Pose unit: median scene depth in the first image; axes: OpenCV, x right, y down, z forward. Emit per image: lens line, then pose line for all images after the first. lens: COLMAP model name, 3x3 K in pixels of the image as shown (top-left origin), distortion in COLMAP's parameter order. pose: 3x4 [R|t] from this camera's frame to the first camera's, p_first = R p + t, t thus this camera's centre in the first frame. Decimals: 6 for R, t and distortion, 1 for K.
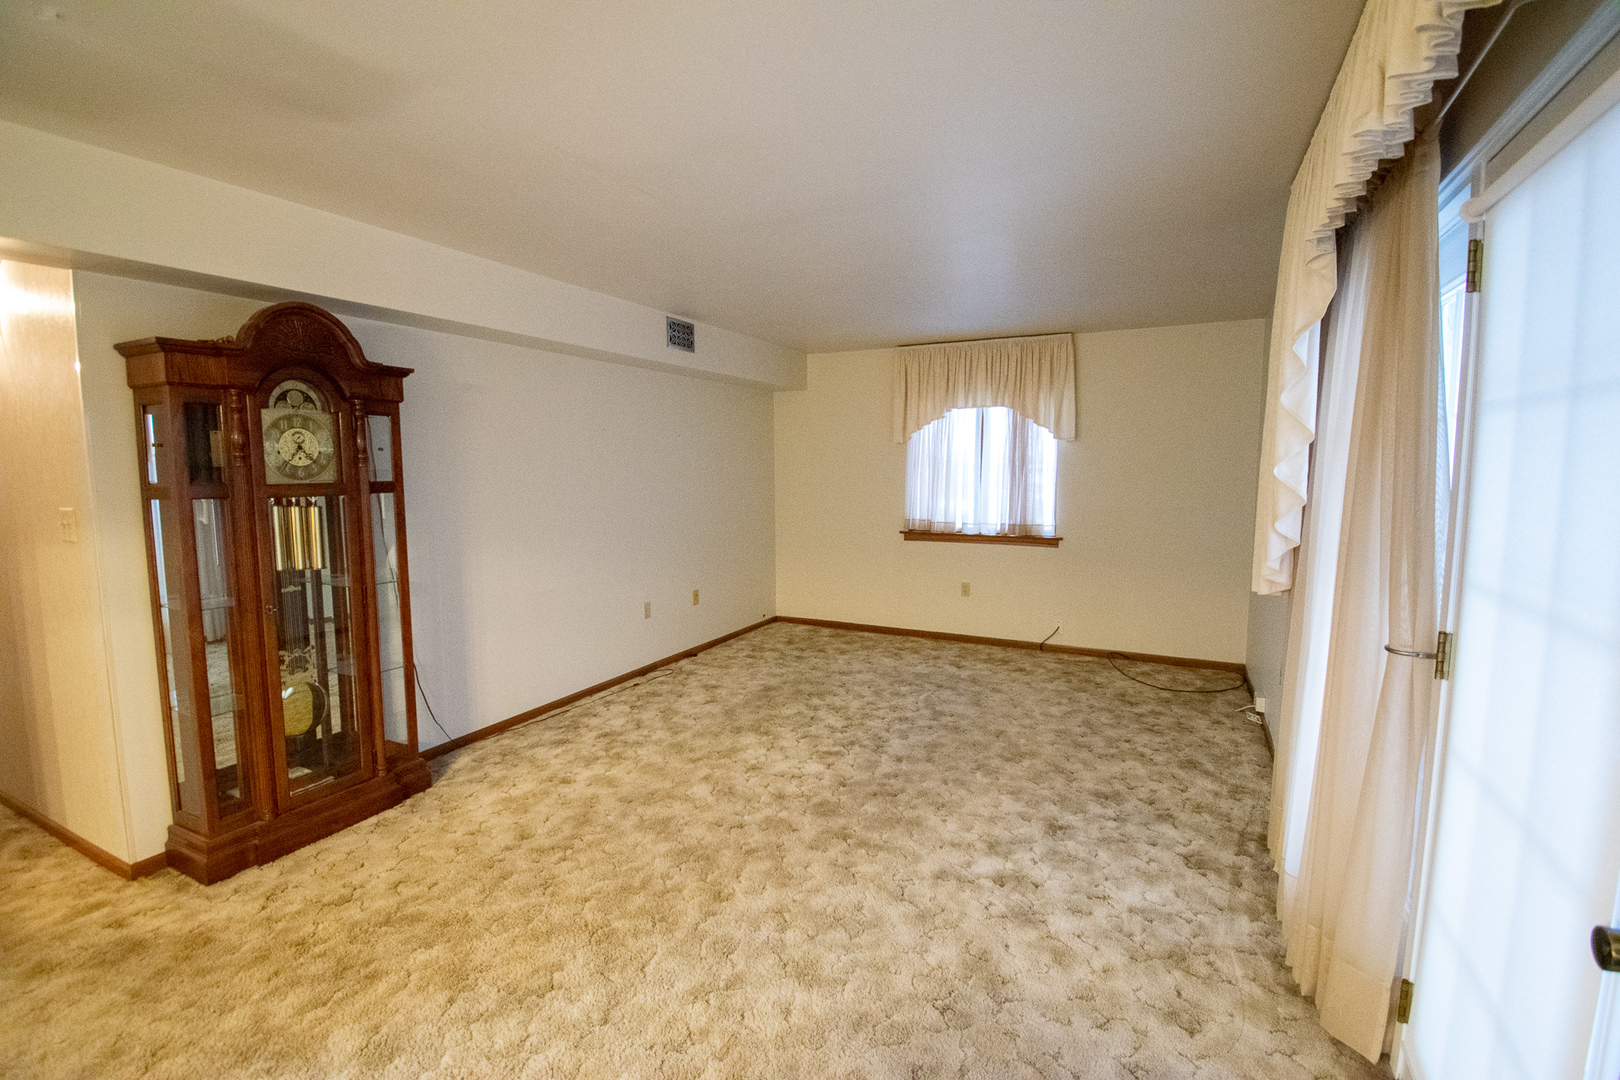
lens RADIAL K [[719.3, 0, 816.6], [0, 719.3, 541.1], [0, 0, 1]] dist [0.006647, -0.013765]
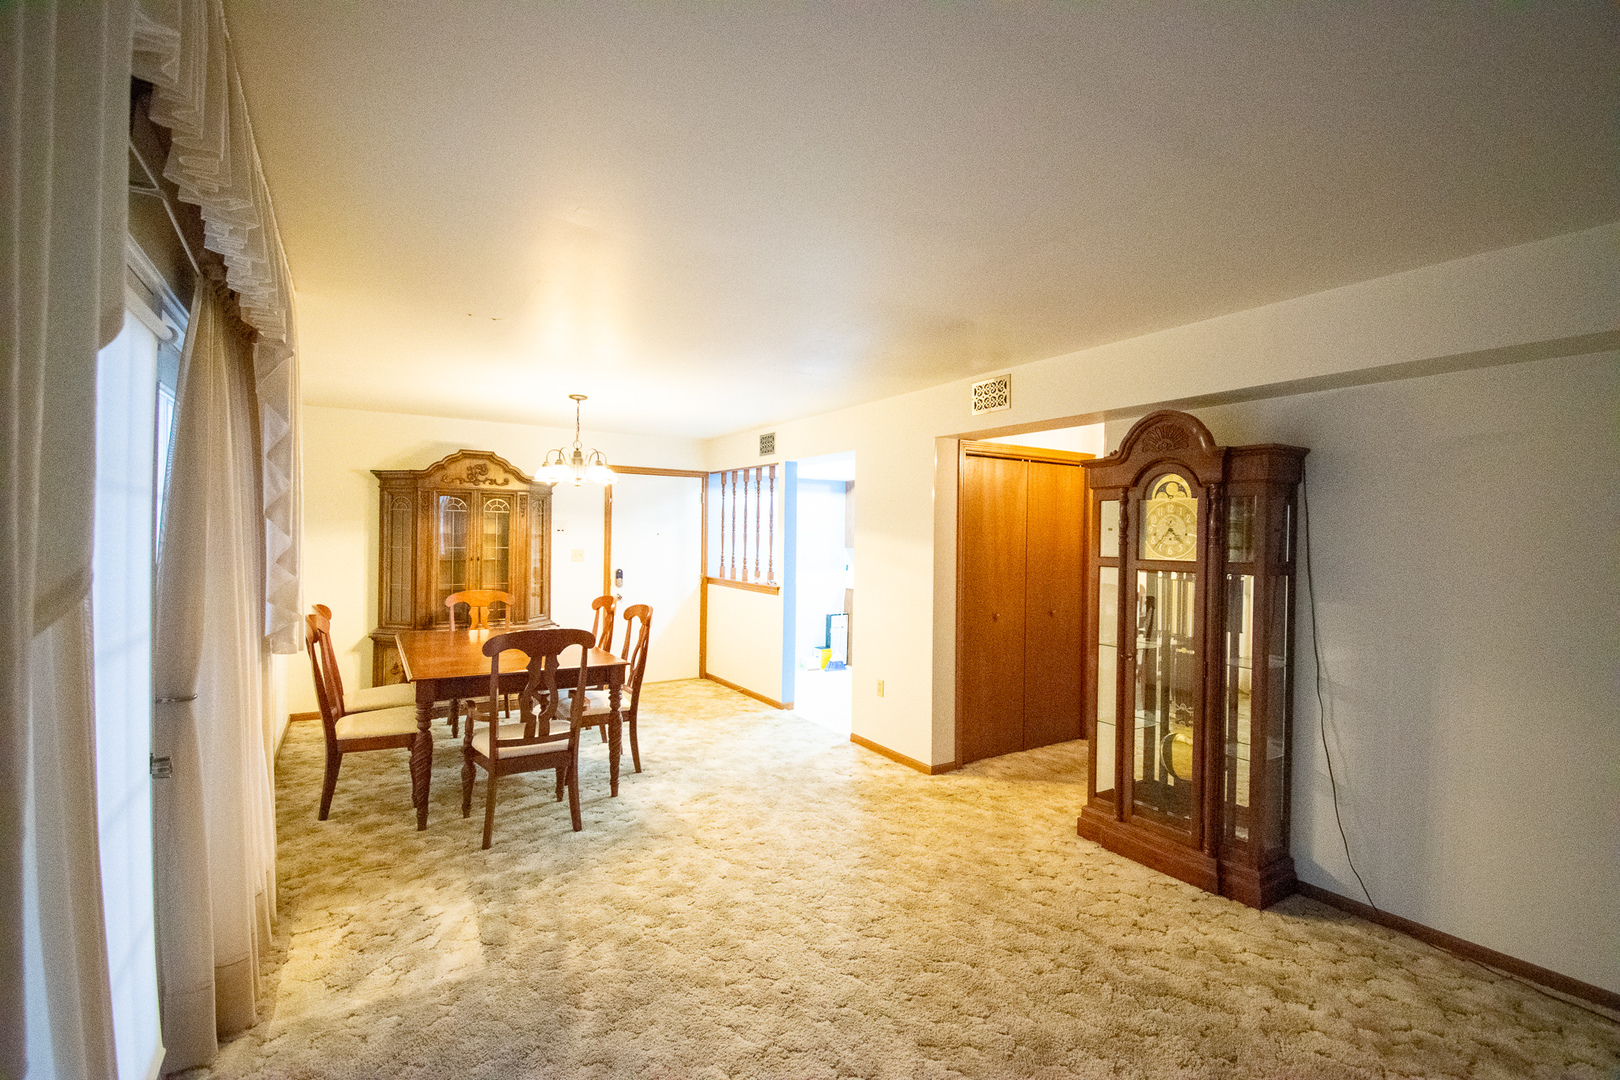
lens RADIAL K [[719.3, 0, 818.5], [0, 719.3, 536.7], [0, 0, 1]] dist [0.006647, -0.013765]
pose [[-0.516119, -0.004935, -0.856503, 0.431230], [-0.107727, 0.992416, 0.059197, -0.091524], [0.849715, 0.122822, -0.512736, 0.808523]]
